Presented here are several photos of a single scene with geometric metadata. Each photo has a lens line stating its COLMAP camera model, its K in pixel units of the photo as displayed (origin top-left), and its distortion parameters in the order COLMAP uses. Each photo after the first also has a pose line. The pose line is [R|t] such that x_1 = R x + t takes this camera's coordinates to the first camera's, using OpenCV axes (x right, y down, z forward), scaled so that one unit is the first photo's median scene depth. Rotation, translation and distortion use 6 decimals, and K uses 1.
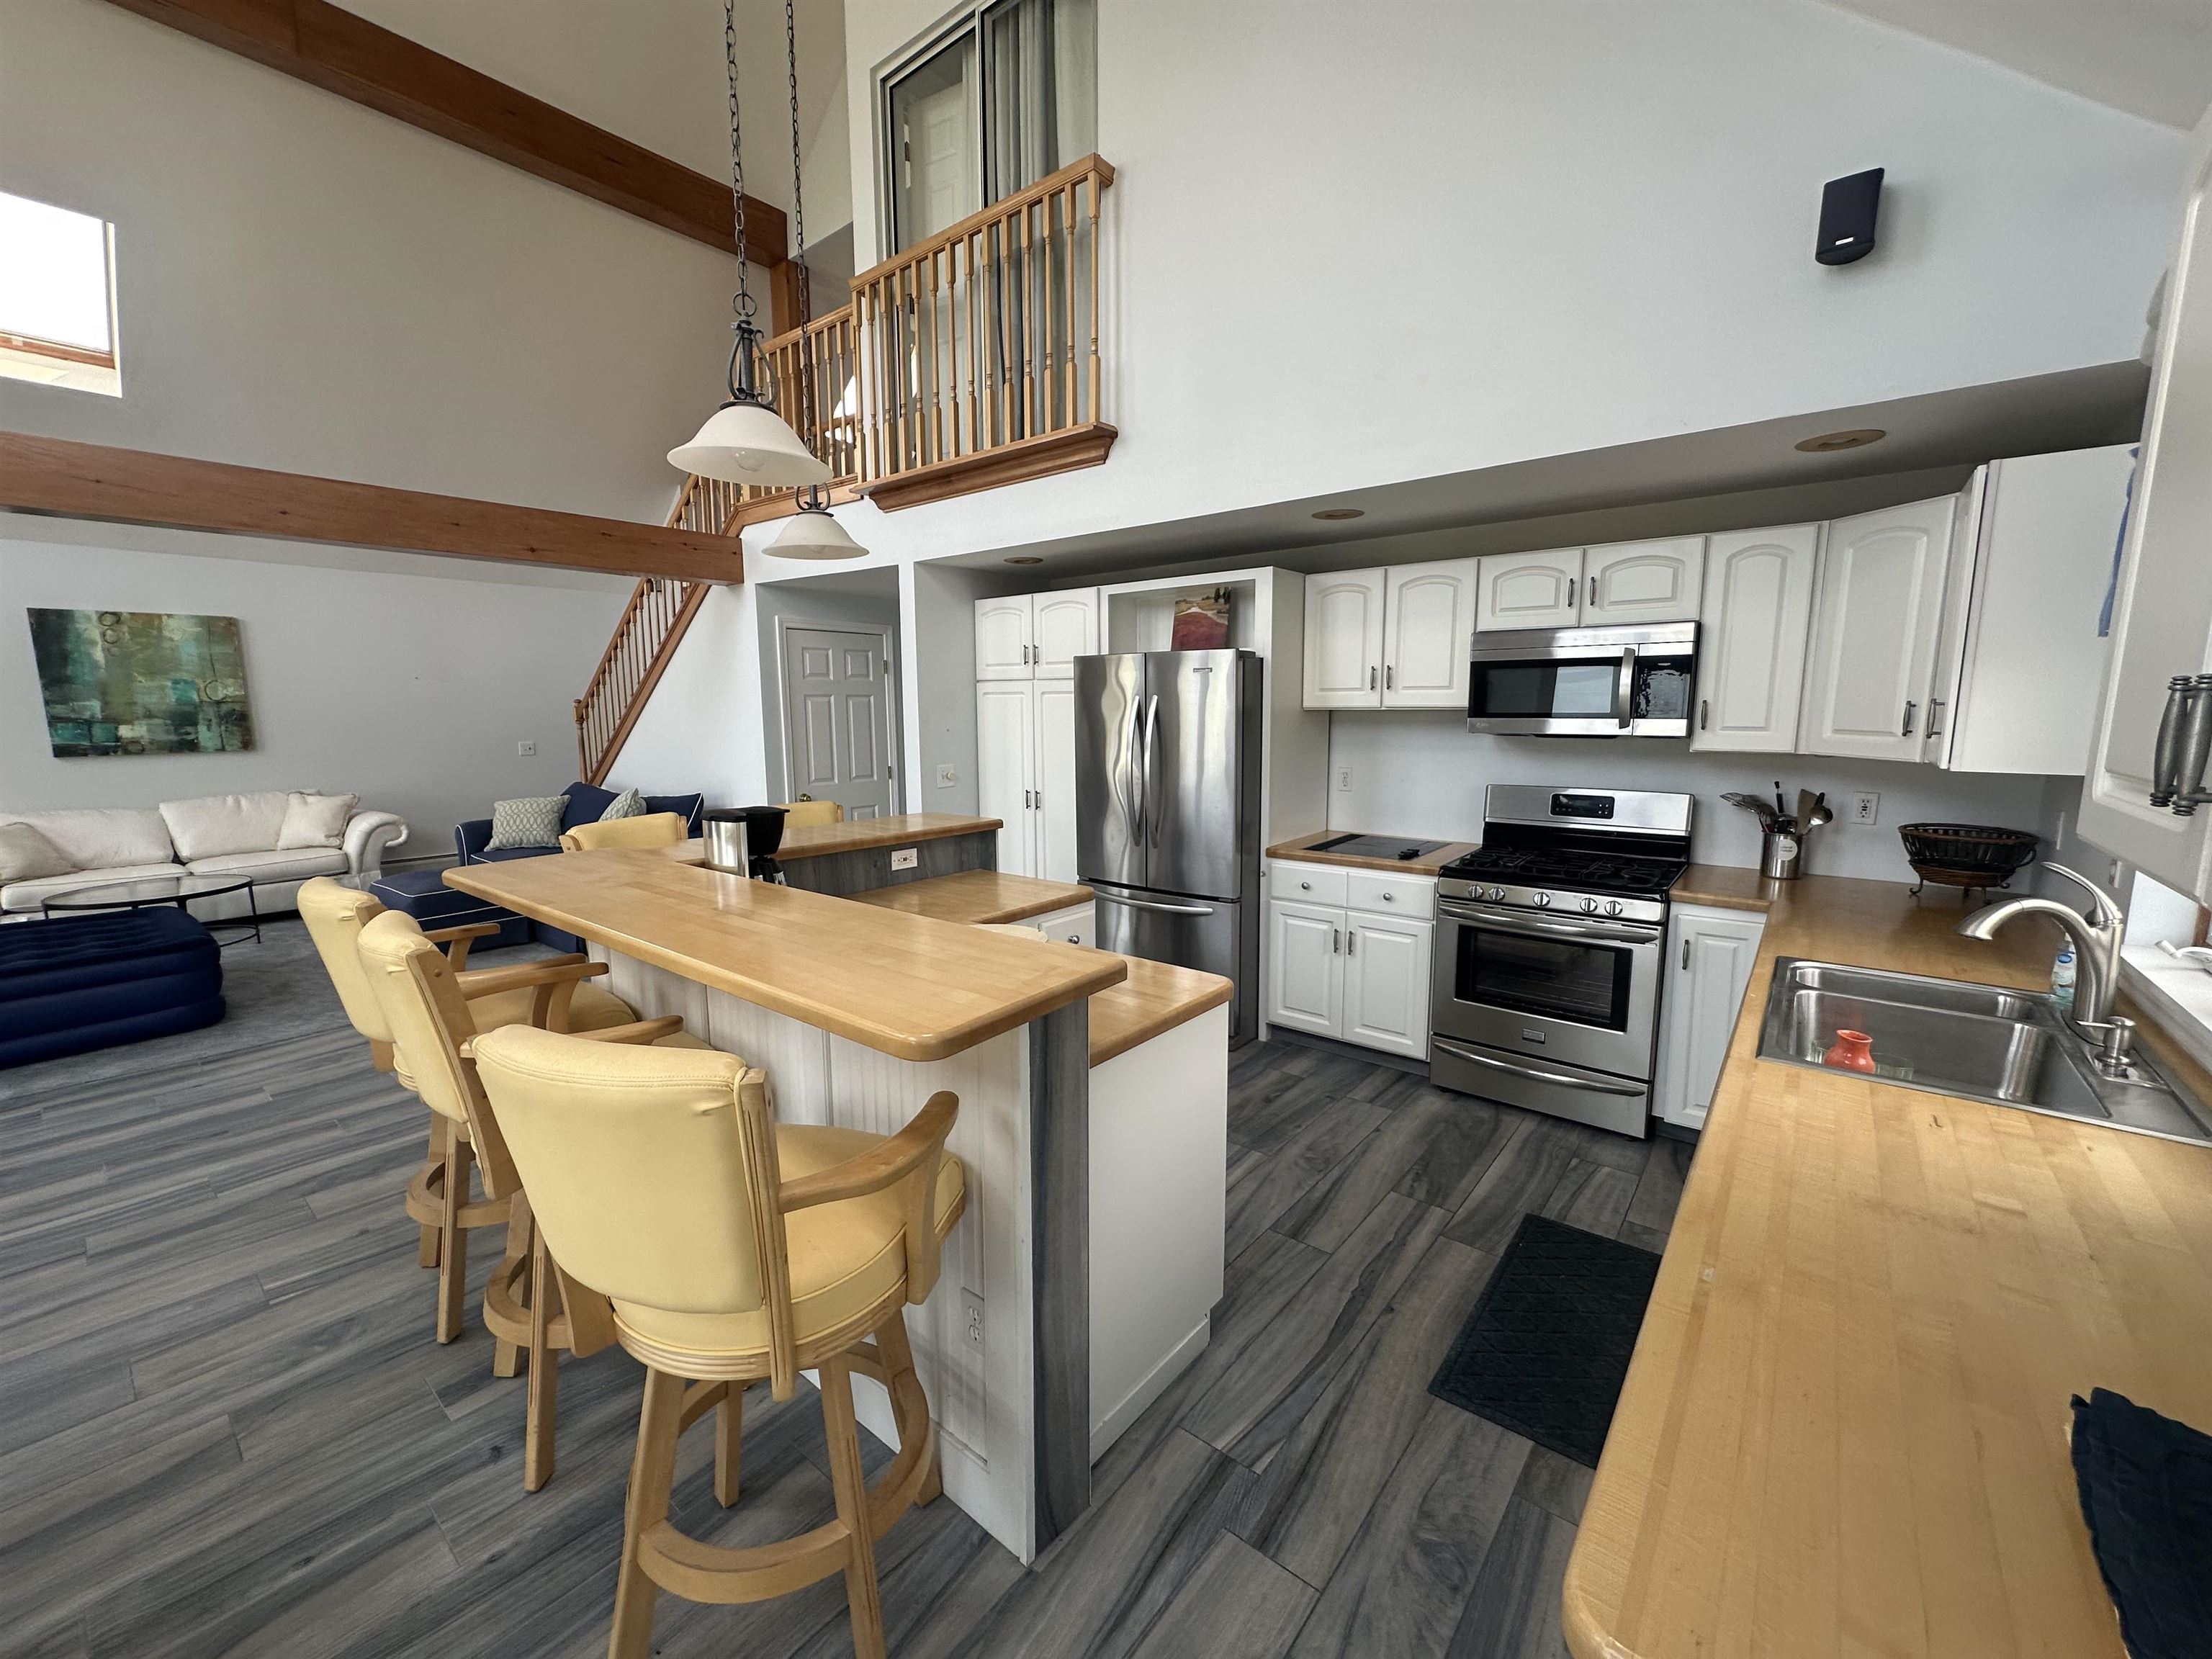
lens RADIAL K [[884.9, 0, 1096.5], [0, 884.9, 825.3], [0, 0, 1]] dist [-0.002233, 0.000782]
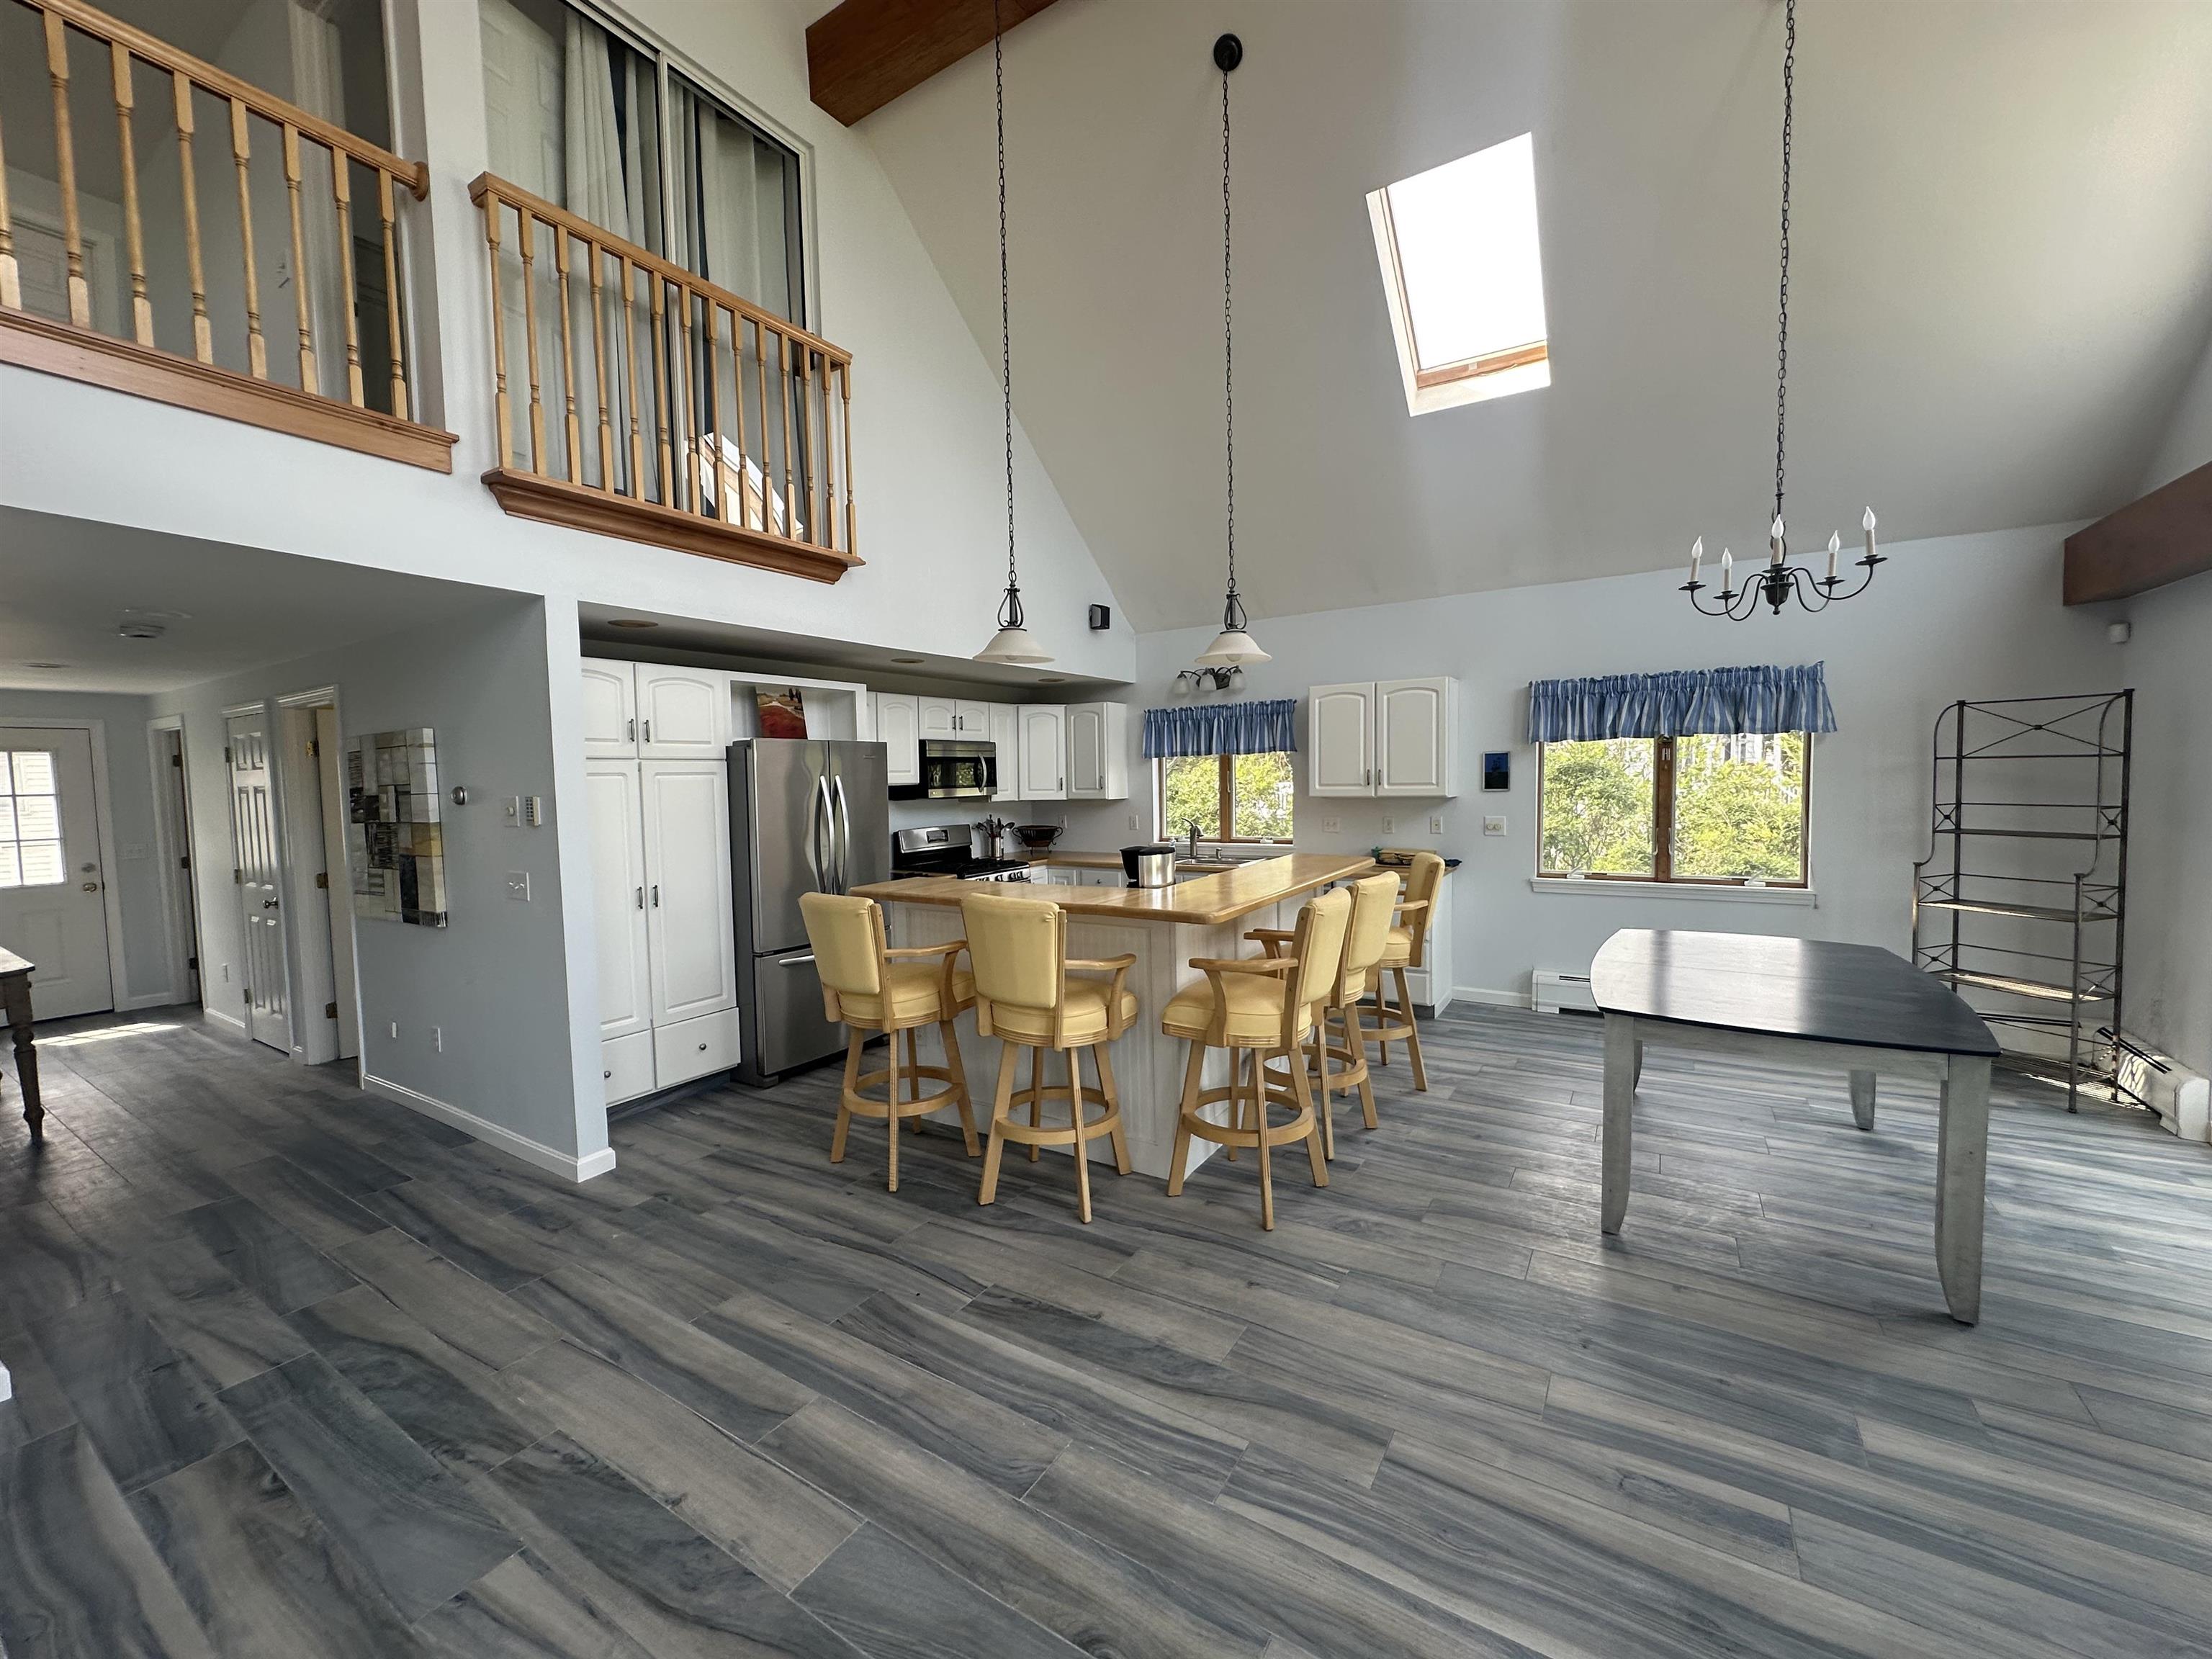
lens RADIAL K [[884.9, 0, 1102.4], [0, 884.9, 835.0], [0, 0, 1]] dist [-0.002233, 0.000782]
pose [[-0.122867, -0.060807, 0.990559, -1.529158], [0.154961, 0.984703, 0.079668, -0.138853], [-0.980250, 0.163286, -0.111565, 1.020391]]
